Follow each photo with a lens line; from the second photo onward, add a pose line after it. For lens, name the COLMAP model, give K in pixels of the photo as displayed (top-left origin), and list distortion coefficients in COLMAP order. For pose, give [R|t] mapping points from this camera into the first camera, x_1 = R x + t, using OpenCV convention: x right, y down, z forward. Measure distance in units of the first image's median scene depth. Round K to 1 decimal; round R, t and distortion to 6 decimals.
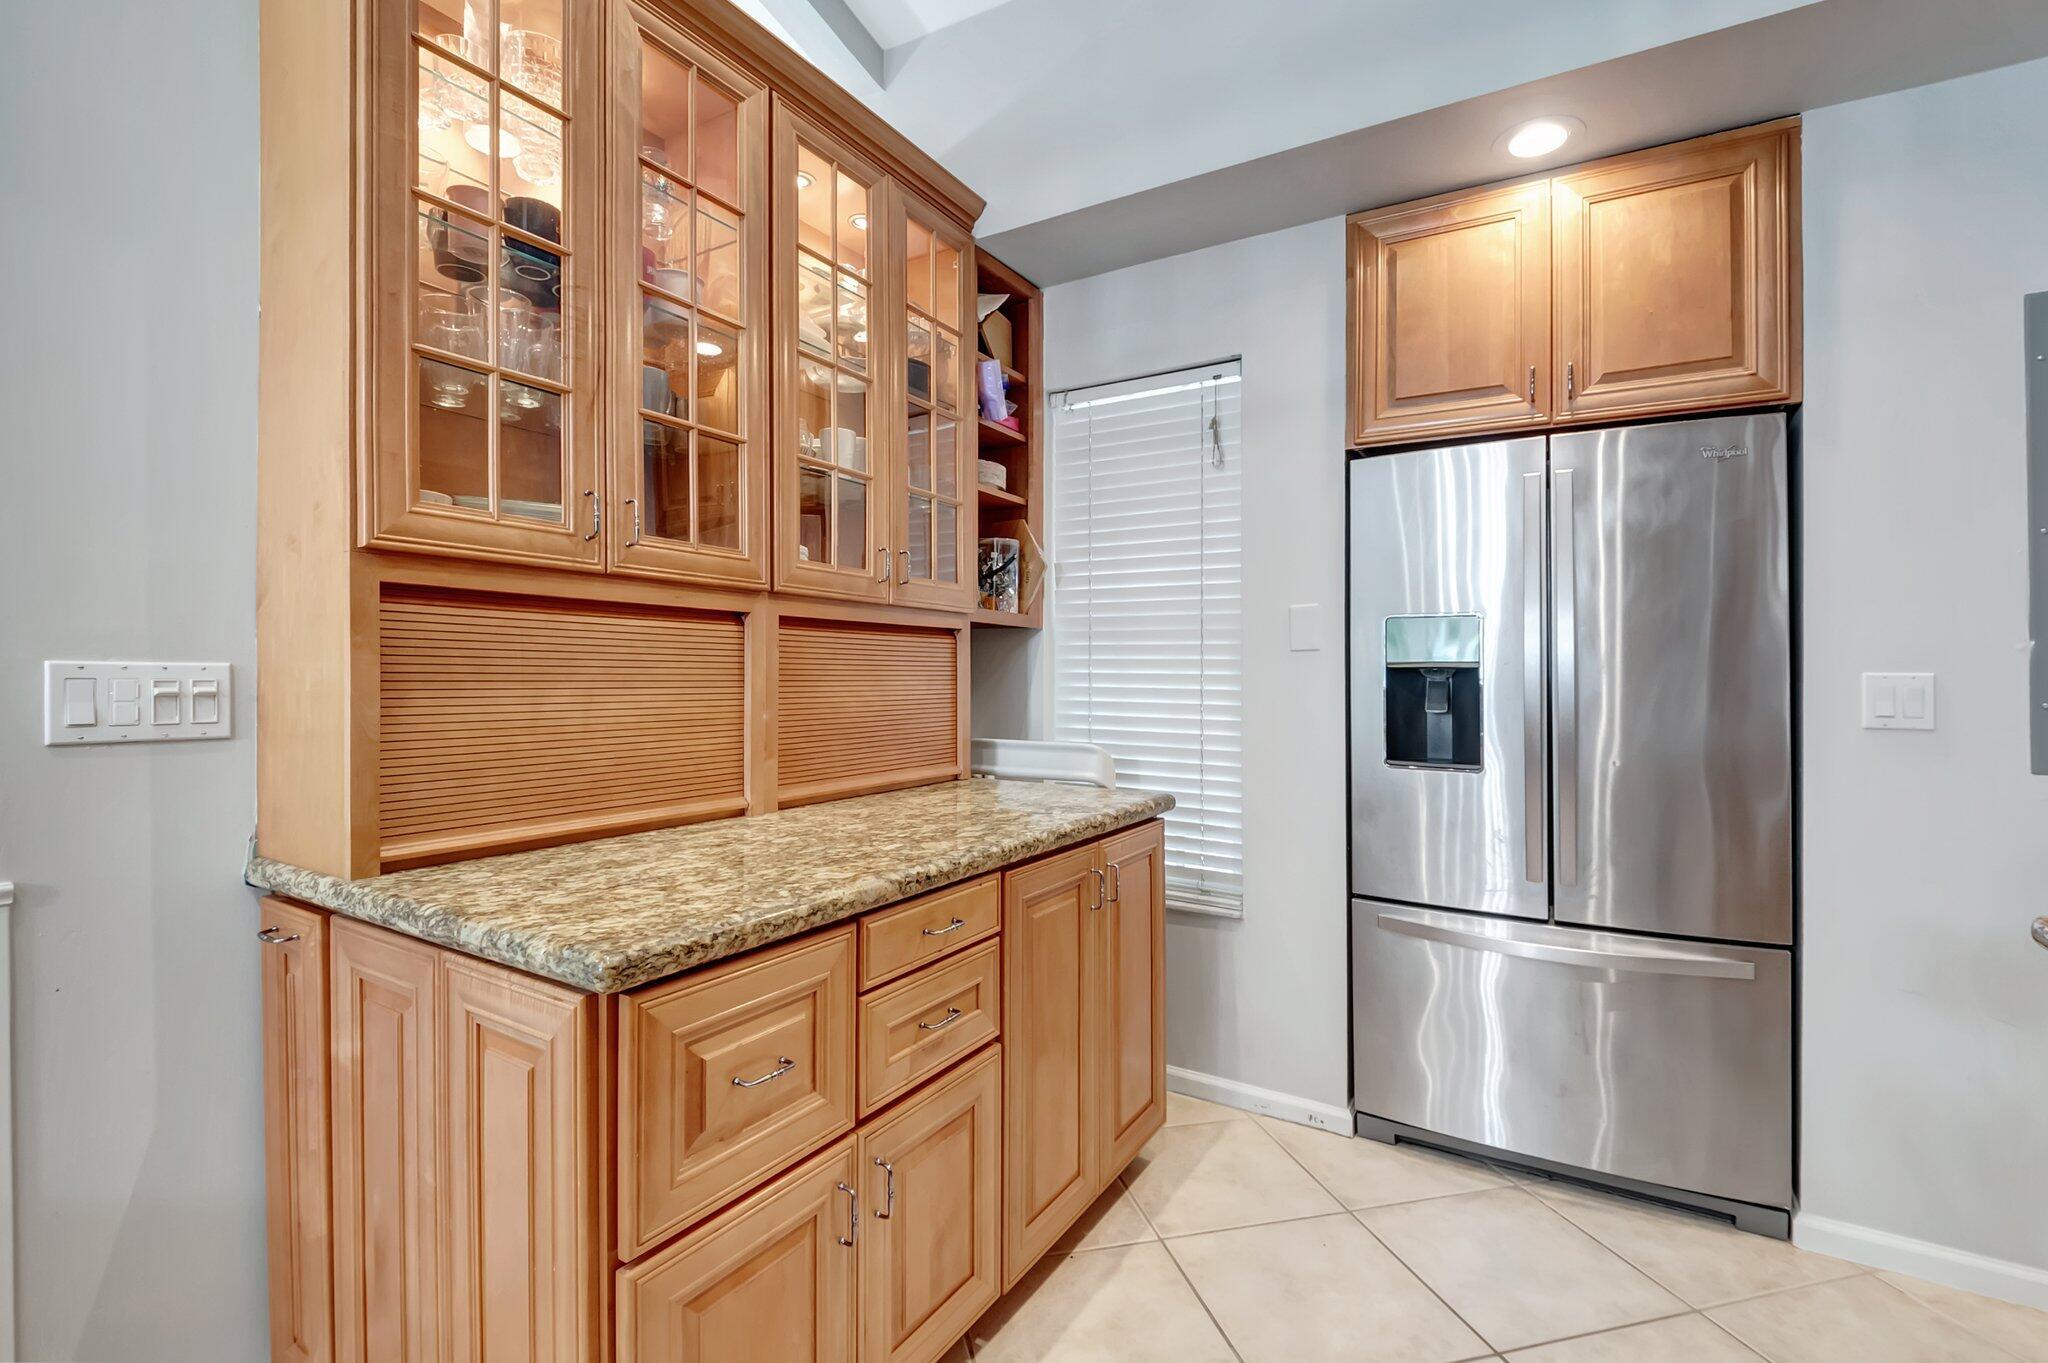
lens RADIAL K [[917.7, 0, 1034.6], [0, 917.7, 685.8], [0, 0, 1]] dist [0.013923, -0.019565]
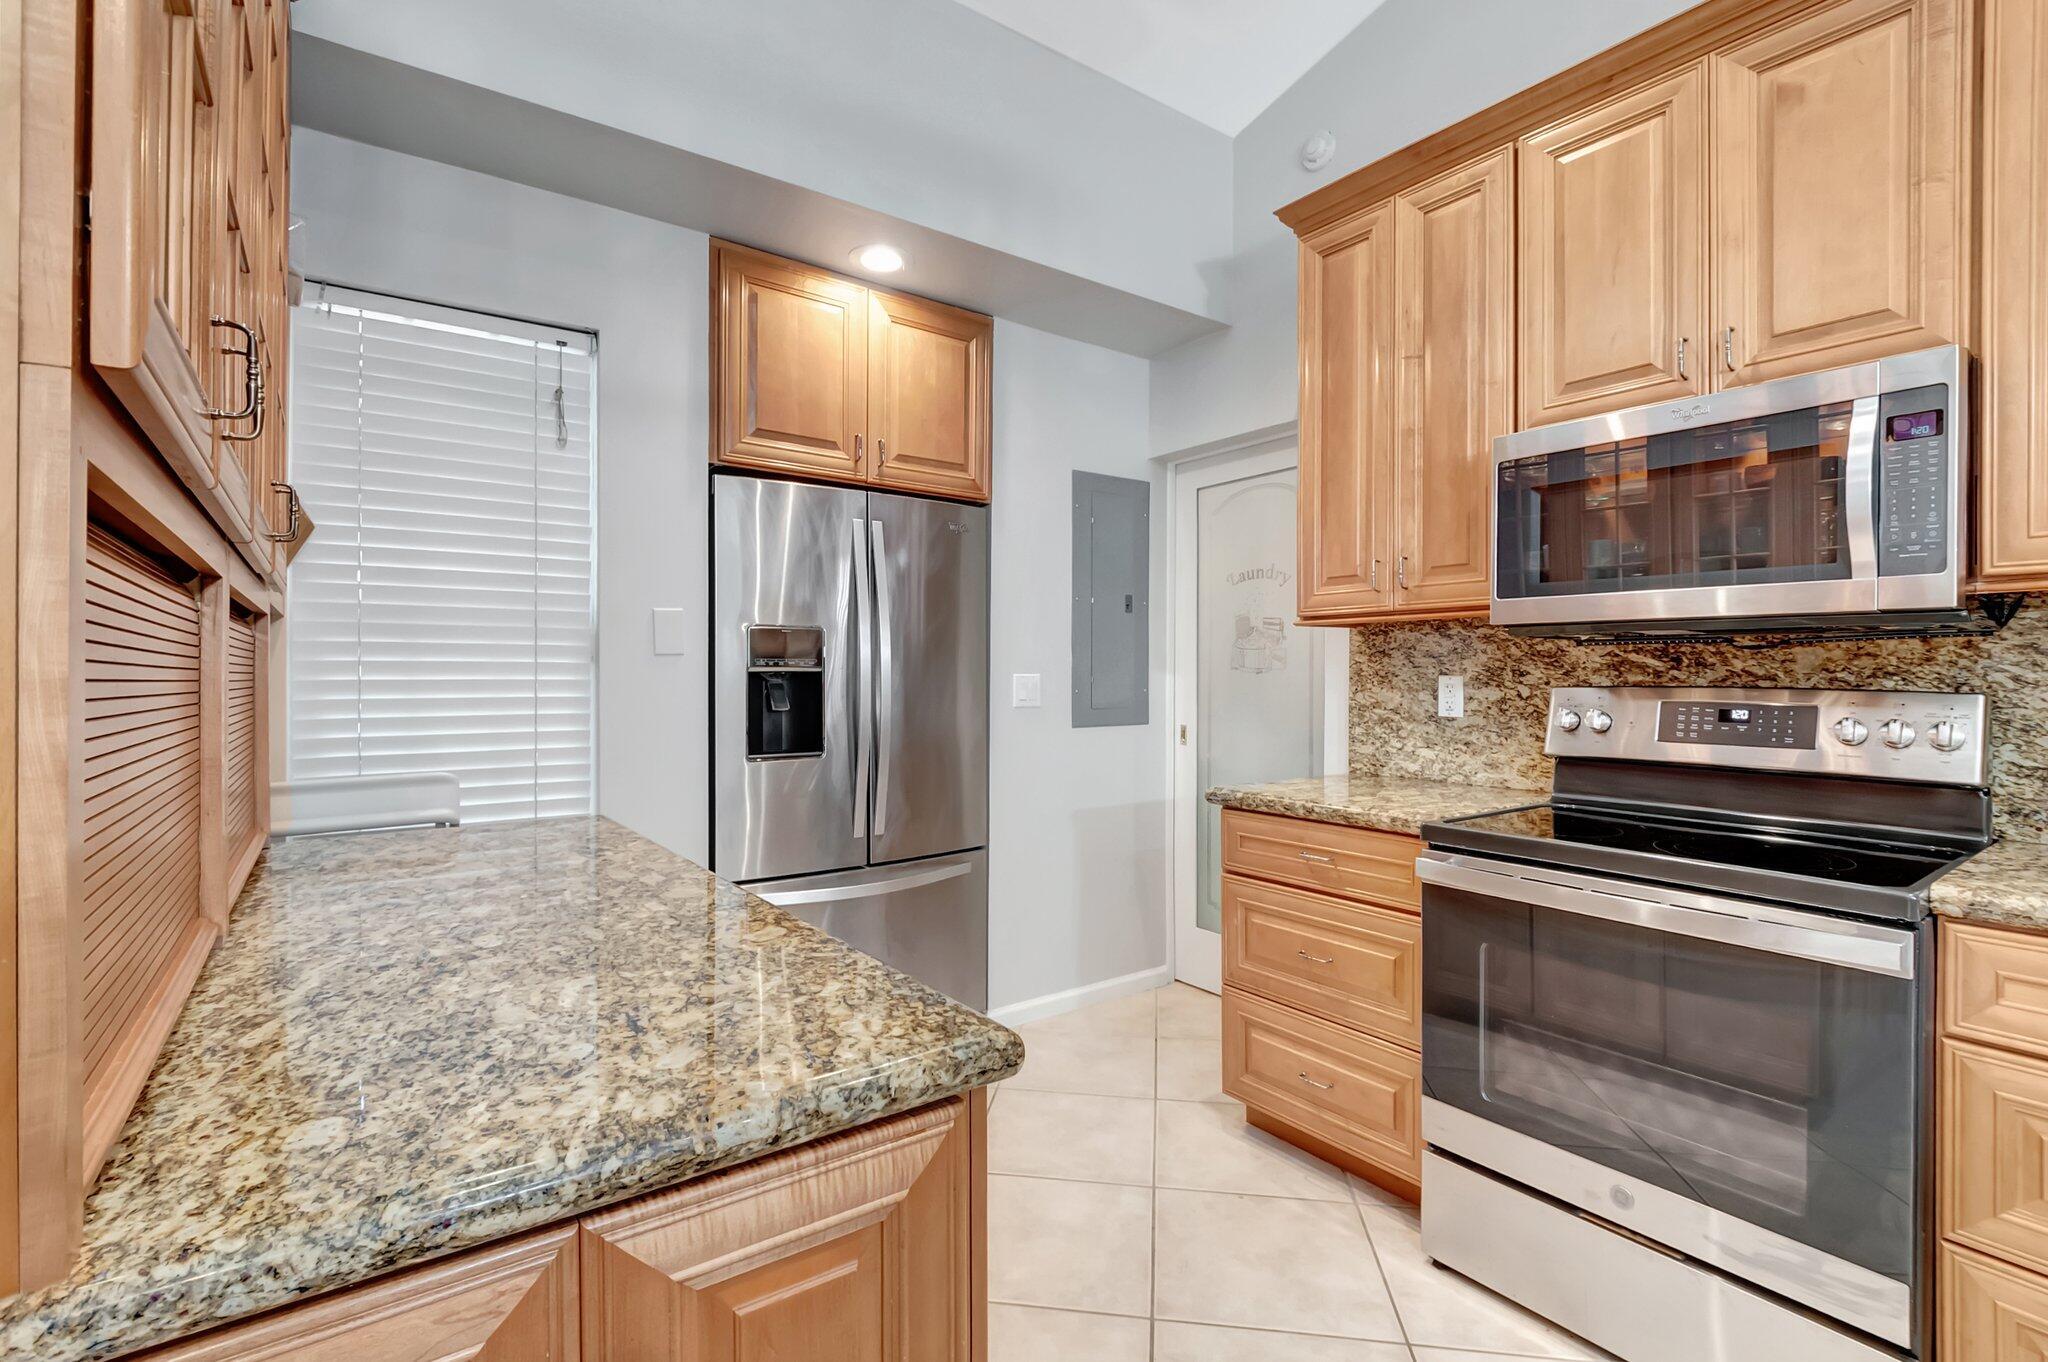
lens RADIAL K [[917.7, 0, 1034.6], [0, 917.7, 685.3], [0, 0, 1]] dist [0.013923, -0.019565]
pose [[0.384112, -0.019082, 0.923089, -0.509849], [0.018951, 0.999739, 0.012780, -0.010986], [-0.923092, 0.012584, 0.384373, 0.276515]]
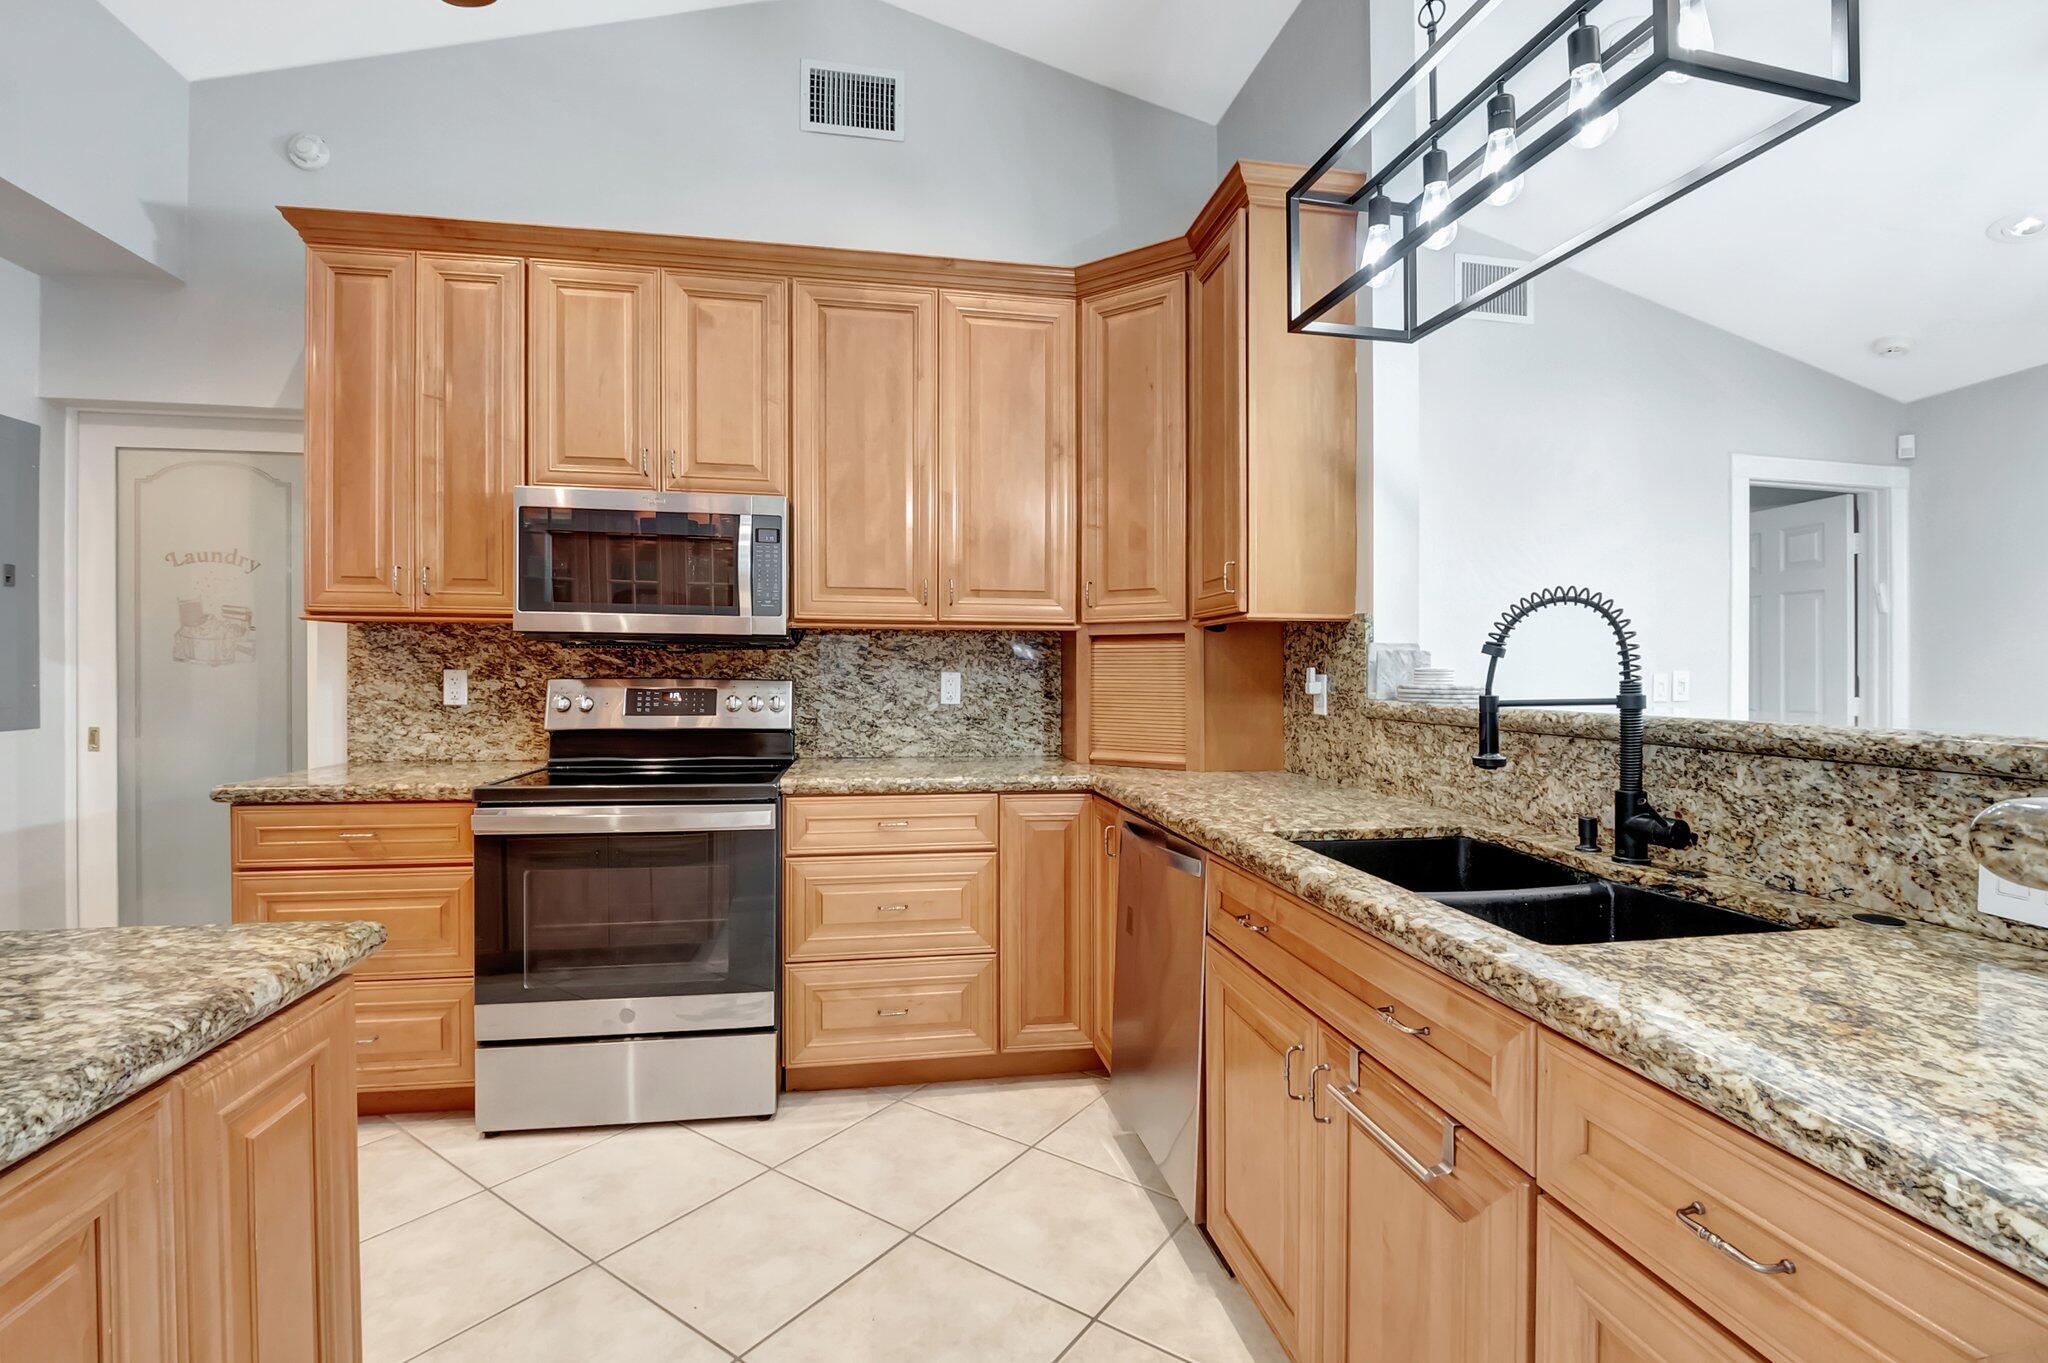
lens RADIAL K [[917.7, 0, 1034.6], [0, 917.7, 685.8], [0, 0, 1]] dist [0.013923, -0.019565]
pose [[-0.663588, -0.023530, 0.747728, -0.799922], [0.002448, 0.999432, 0.033624, -0.017667], [-0.748094, 0.024143, -0.663153, 0.482405]]
